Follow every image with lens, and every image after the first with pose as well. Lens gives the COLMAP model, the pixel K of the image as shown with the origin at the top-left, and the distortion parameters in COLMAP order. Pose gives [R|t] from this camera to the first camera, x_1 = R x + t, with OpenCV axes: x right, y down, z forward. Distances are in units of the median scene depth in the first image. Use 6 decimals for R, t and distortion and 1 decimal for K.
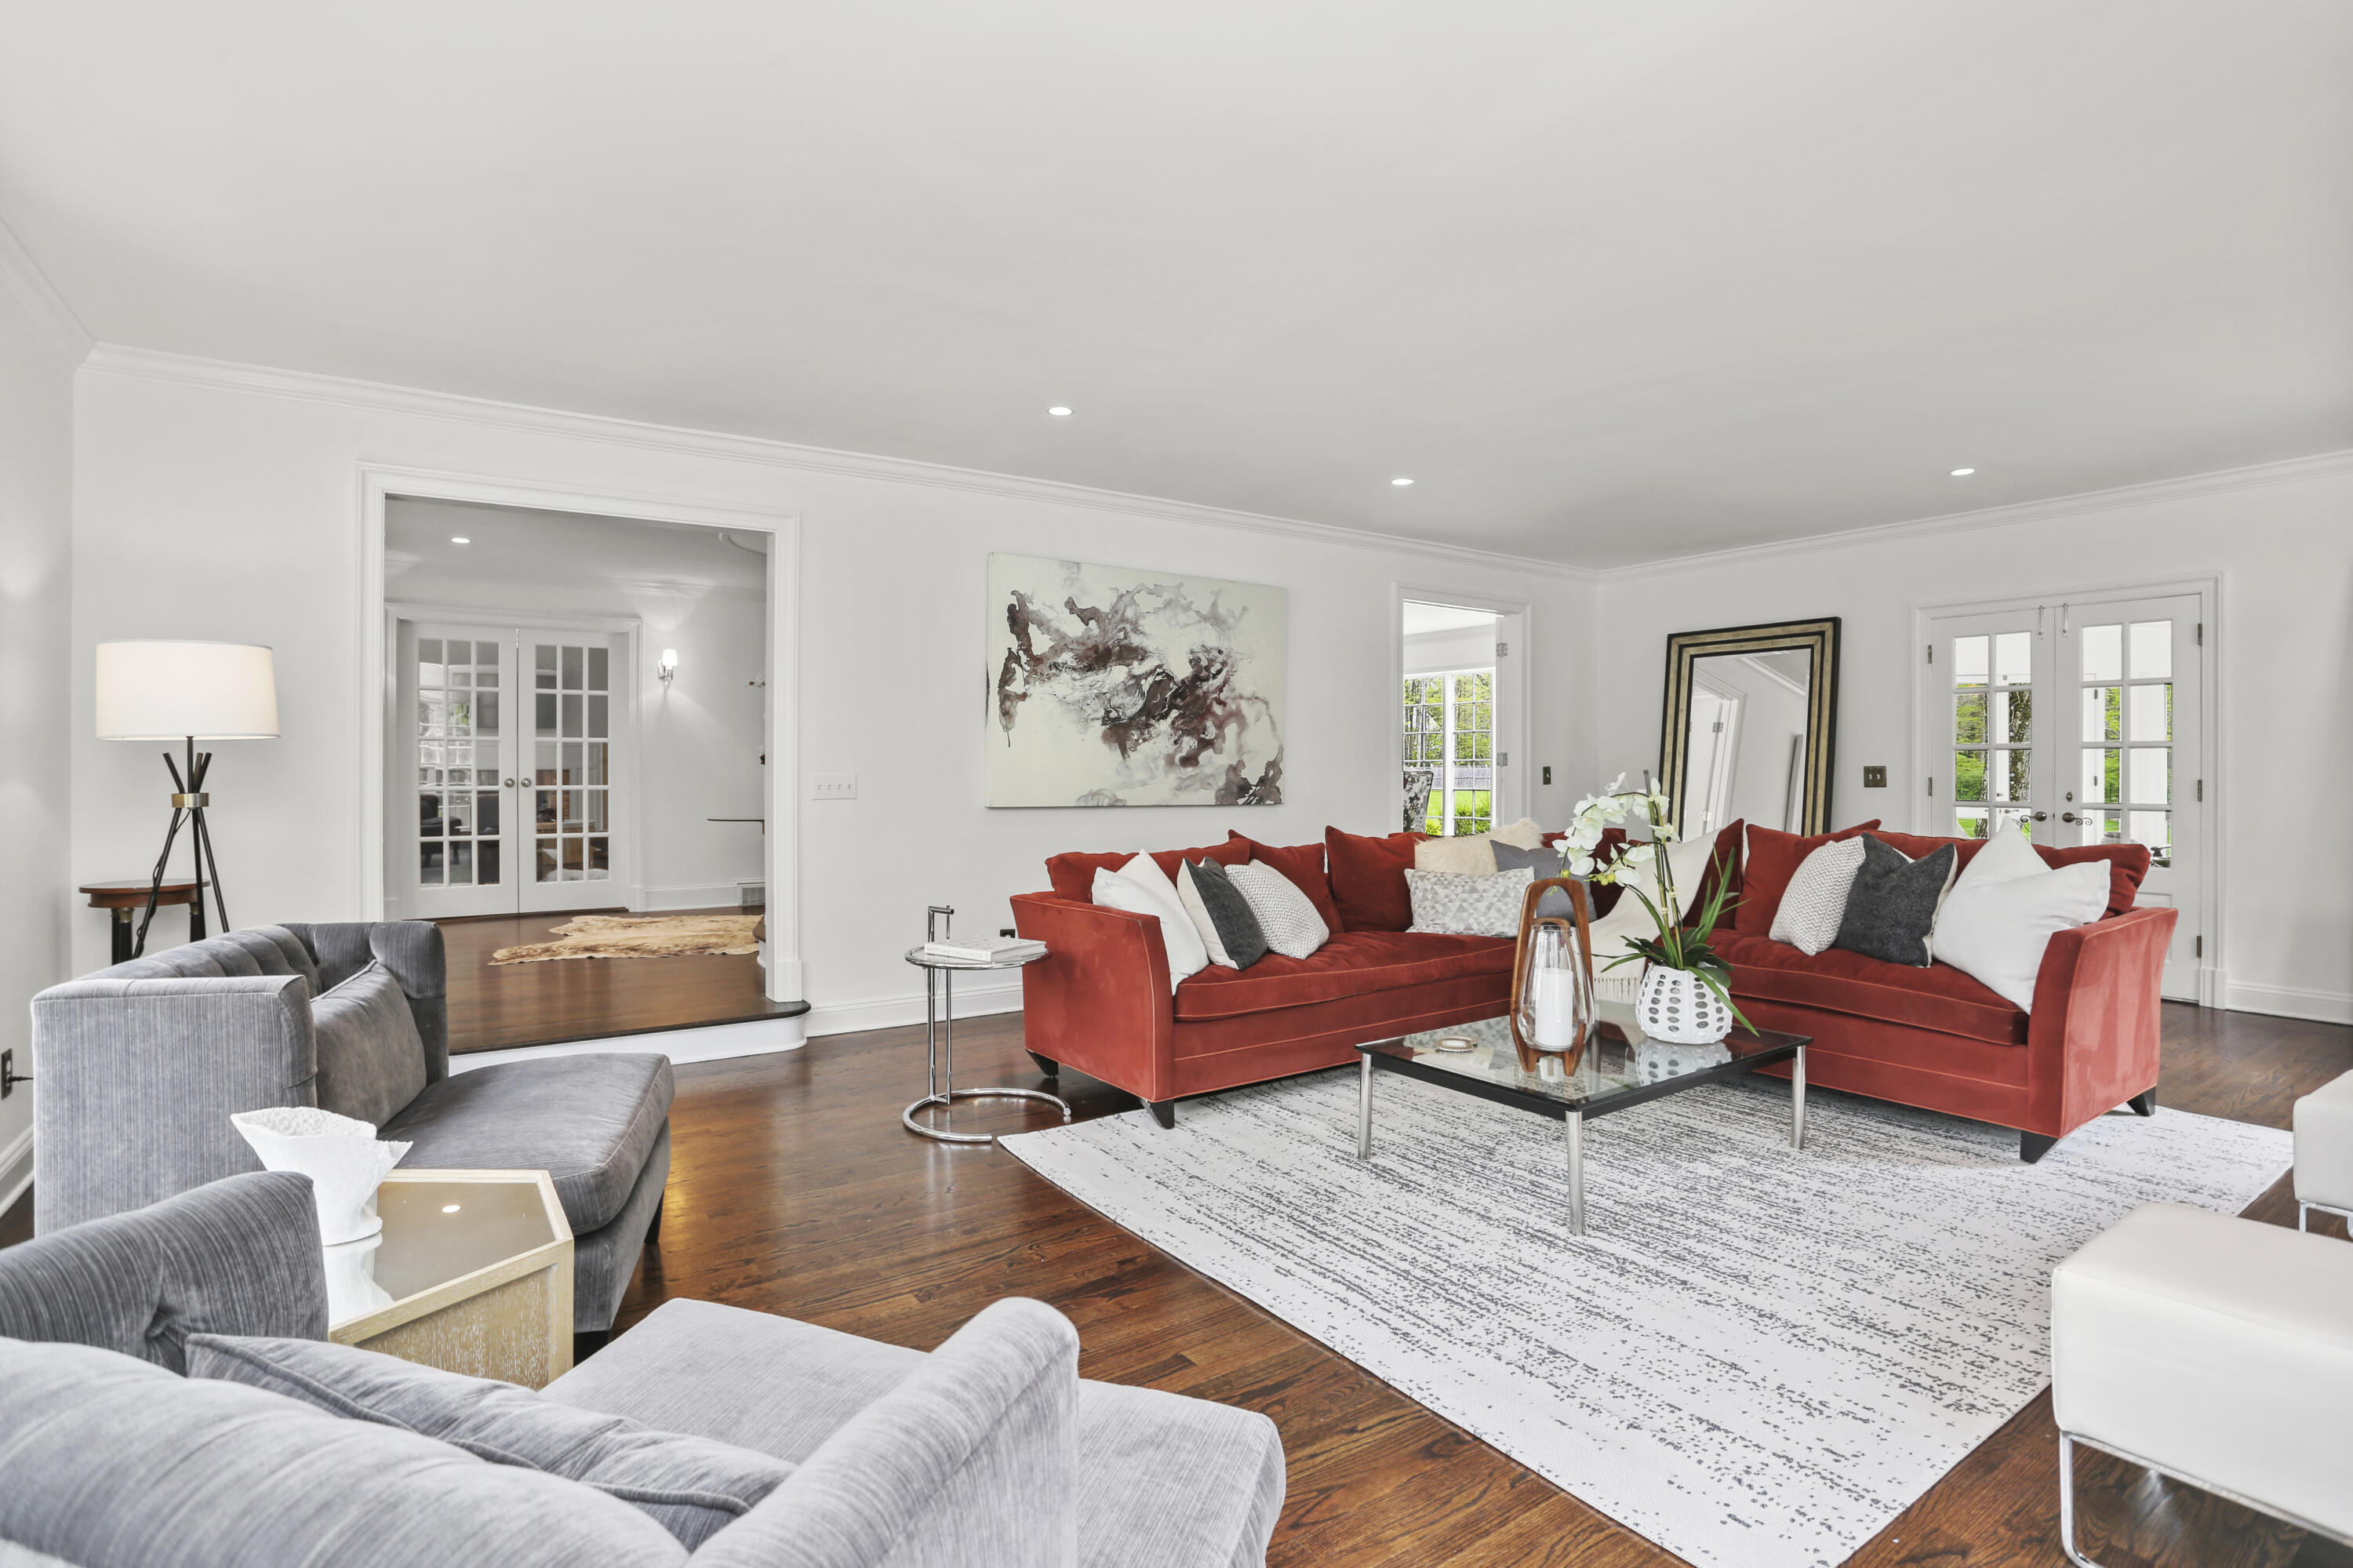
lens RADIAL K [[1166.2, 0, 1160.4], [0, 1166.2, 787.3], [0, 0, 1]] dist [-0.063419, 0.031856]
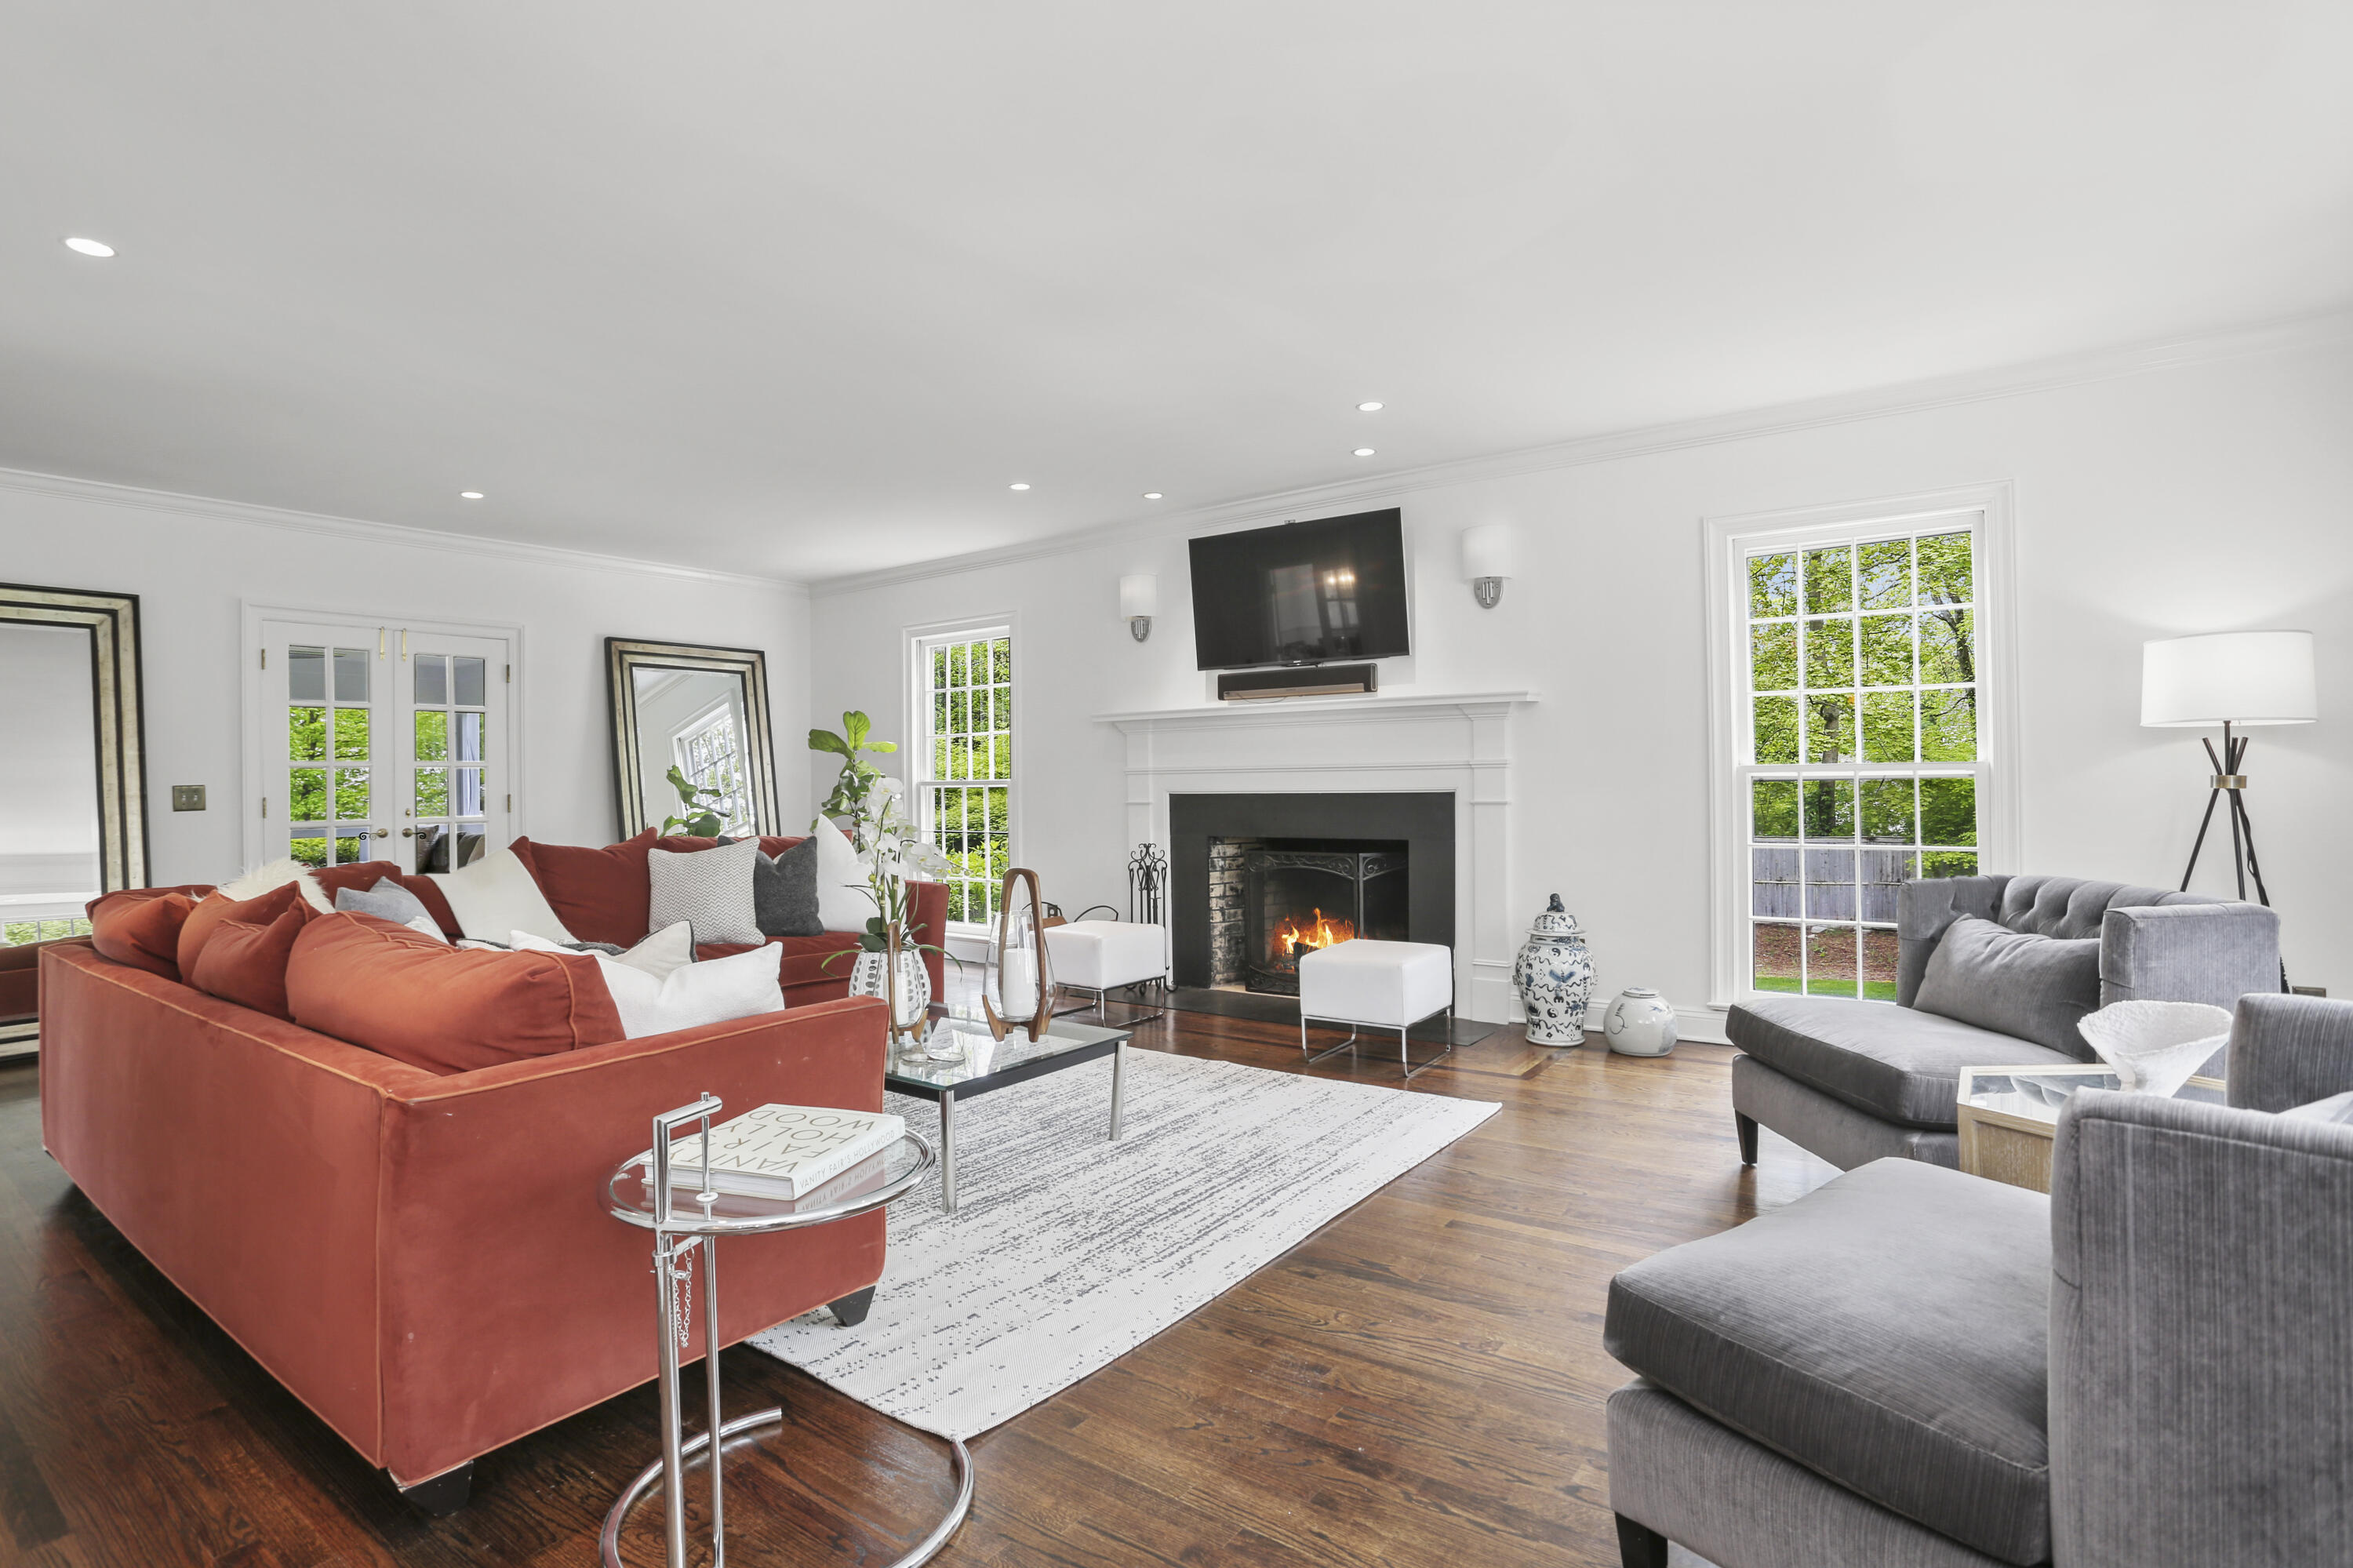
lens RADIAL K [[1166.2, 0, 1160.4], [0, 1166.2, 787.3], [0, 0, 1]] dist [-0.063419, 0.031856]
pose [[-0.343019, 0.004055, 0.939320, -0.859947], [0.022996, 0.999727, 0.004082, -0.008363], [-0.939047, 0.023001, -0.343019, 1.367360]]
